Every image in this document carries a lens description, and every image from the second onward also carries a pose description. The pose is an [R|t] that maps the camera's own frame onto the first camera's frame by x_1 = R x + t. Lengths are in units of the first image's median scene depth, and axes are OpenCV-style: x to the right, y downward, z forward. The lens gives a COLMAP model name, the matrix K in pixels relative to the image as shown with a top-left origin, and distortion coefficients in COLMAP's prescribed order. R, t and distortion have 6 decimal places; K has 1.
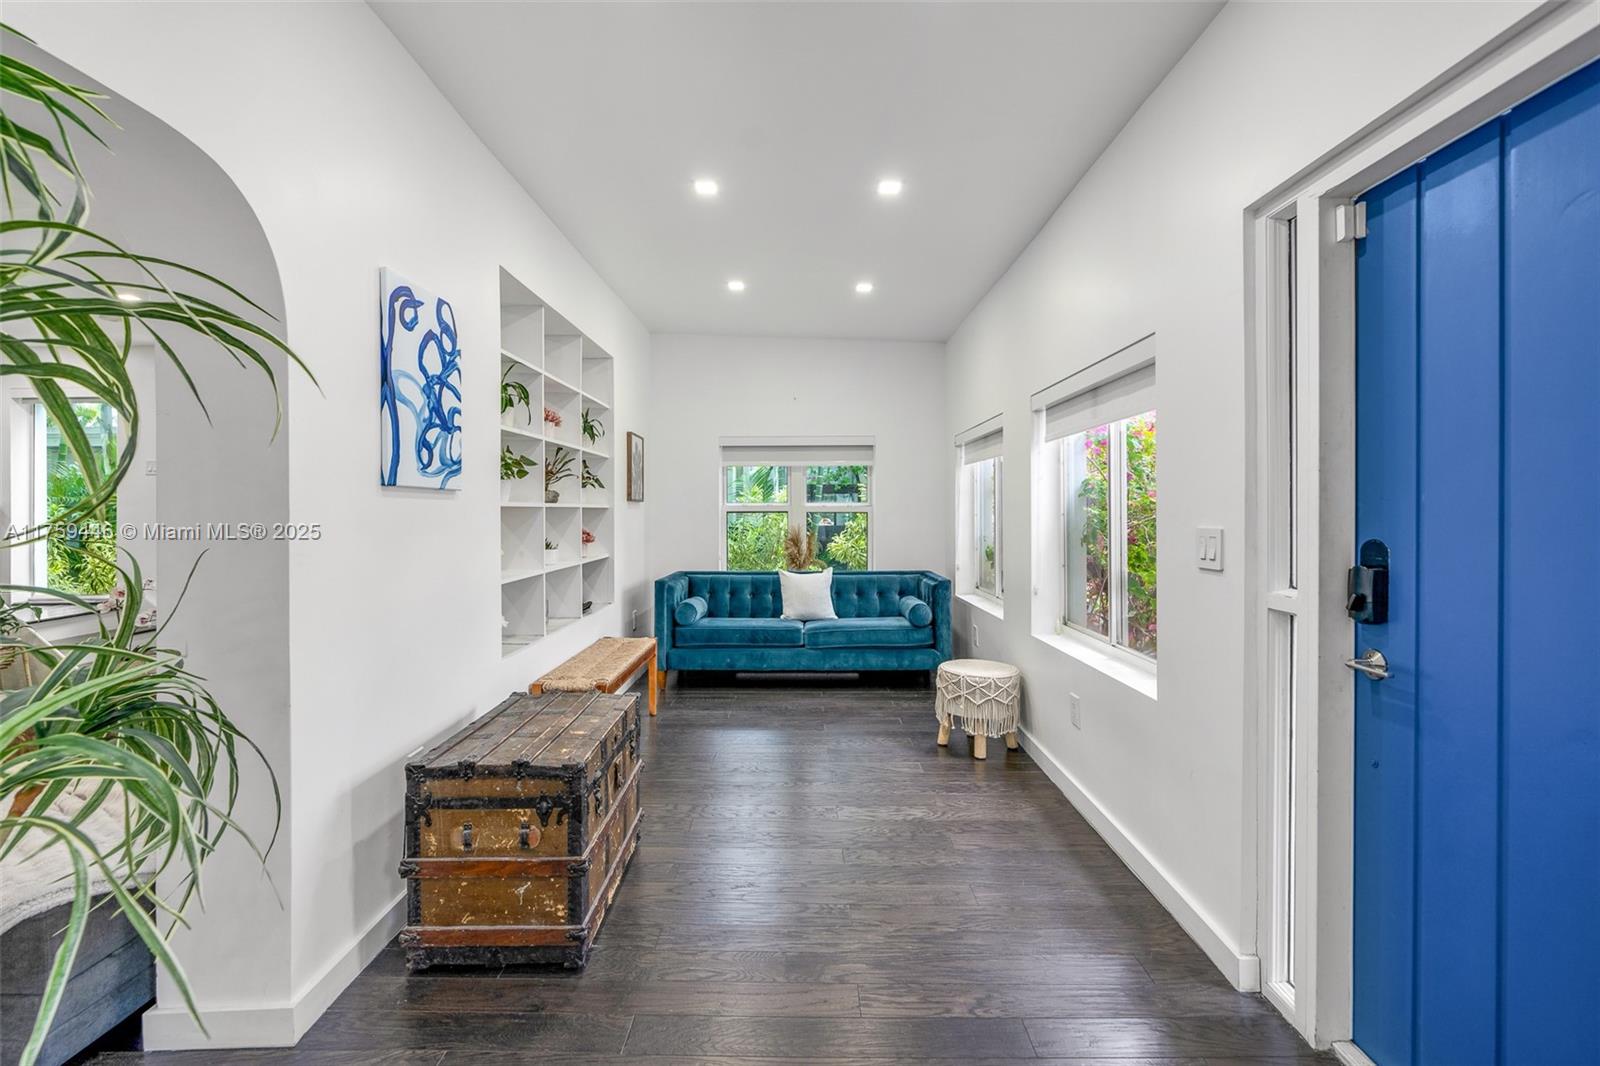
lens RADIAL K [[708.6, 0, 797.9], [0, 708.6, 510.3], [0, 0, 1]] dist [0.000058, 0.000104]
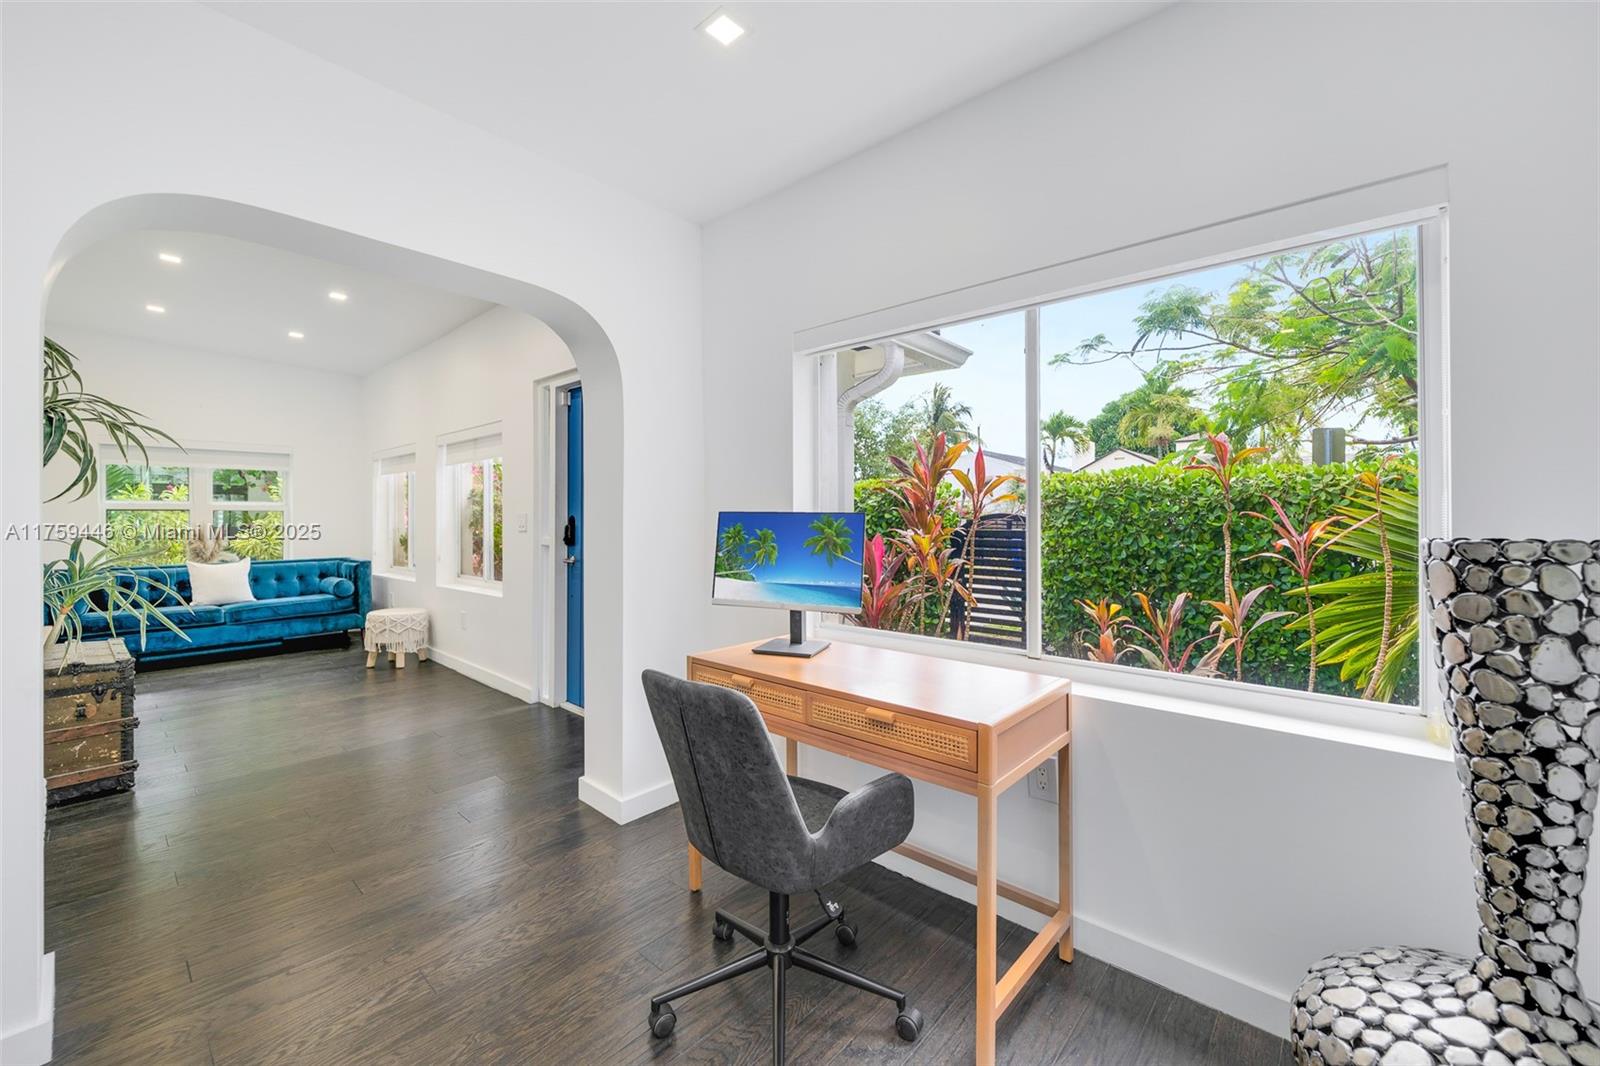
lens RADIAL K [[629.1, 0, 781.3], [0, 629.1, 519.7], [0, 0, 1]] dist [-0.000800, -0.000294]
pose [[0.677953, -0.000929, 0.735105, -0.131364], [-0.002650, 0.999990, 0.003708, 0.013784], [-0.735101, -0.004462, 0.677943, -0.377708]]
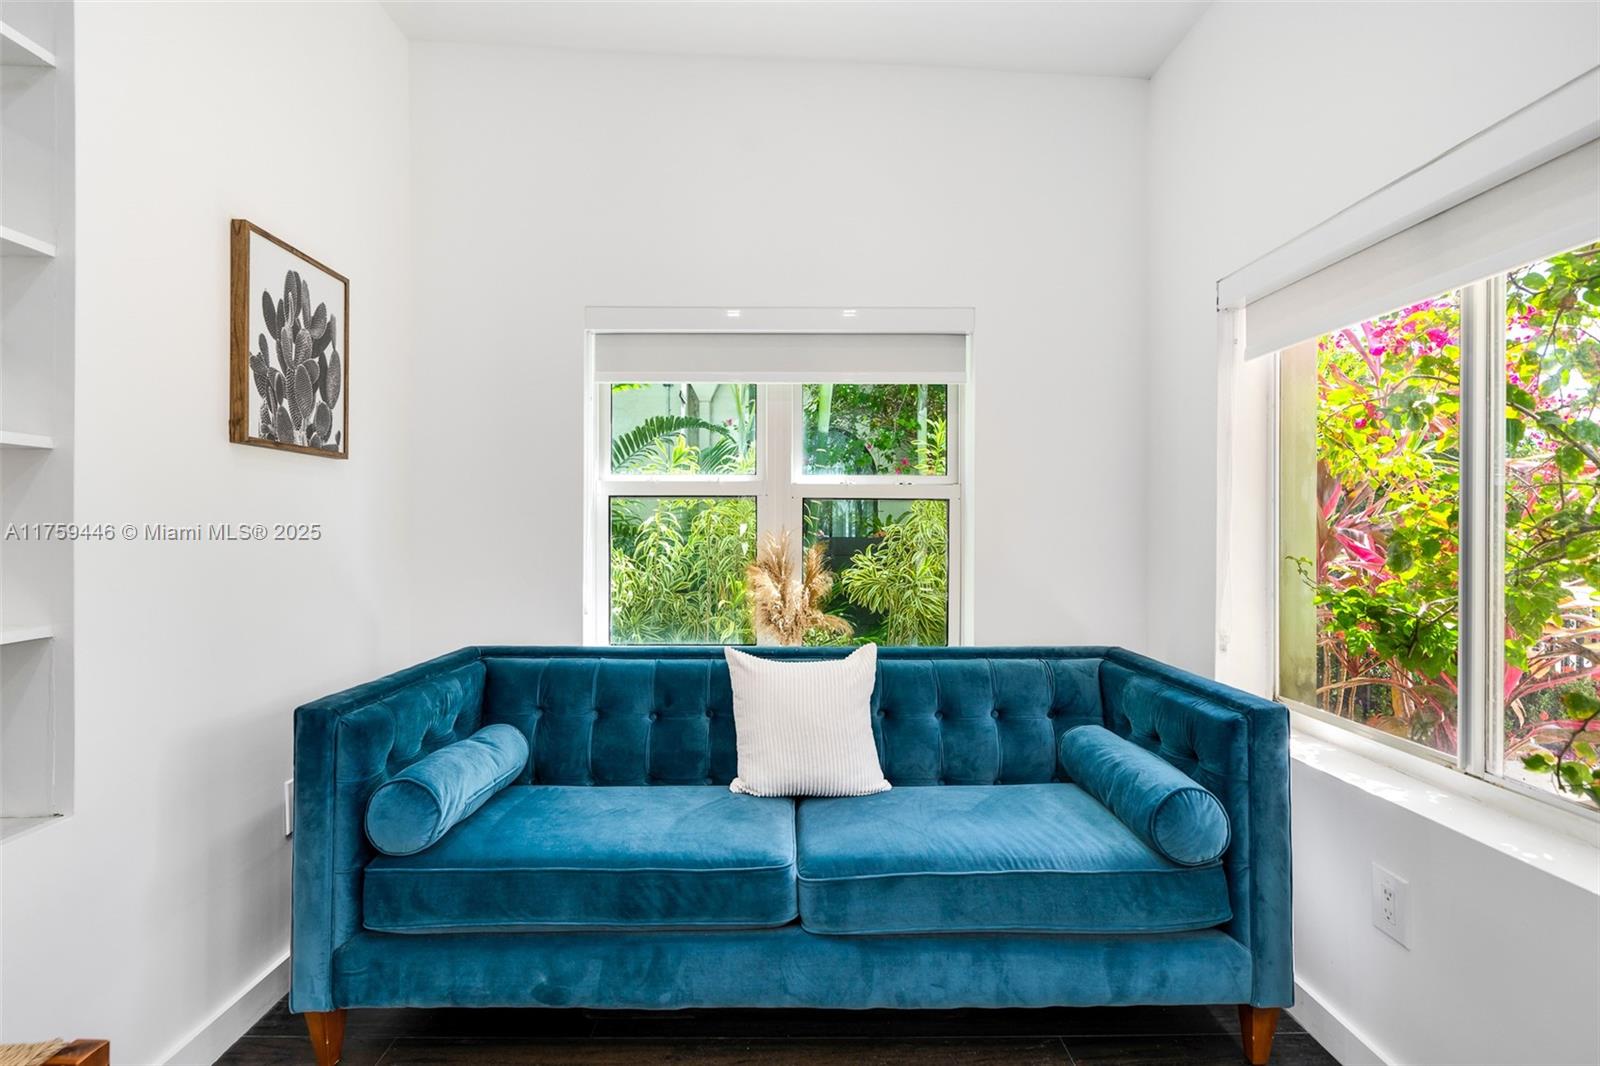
lens RADIAL K [[782.9, 0, 796.4], [0, 782.9, 525.4], [0, 0, 1]] dist [-0.000236, 0.000729]
pose [[0.999872, 0.005287, 0.015072, 0.002057], [-0.005331, 0.999982, 0.002879, 0.021298], [-0.015056, -0.002959, 0.999882, 0.667863]]
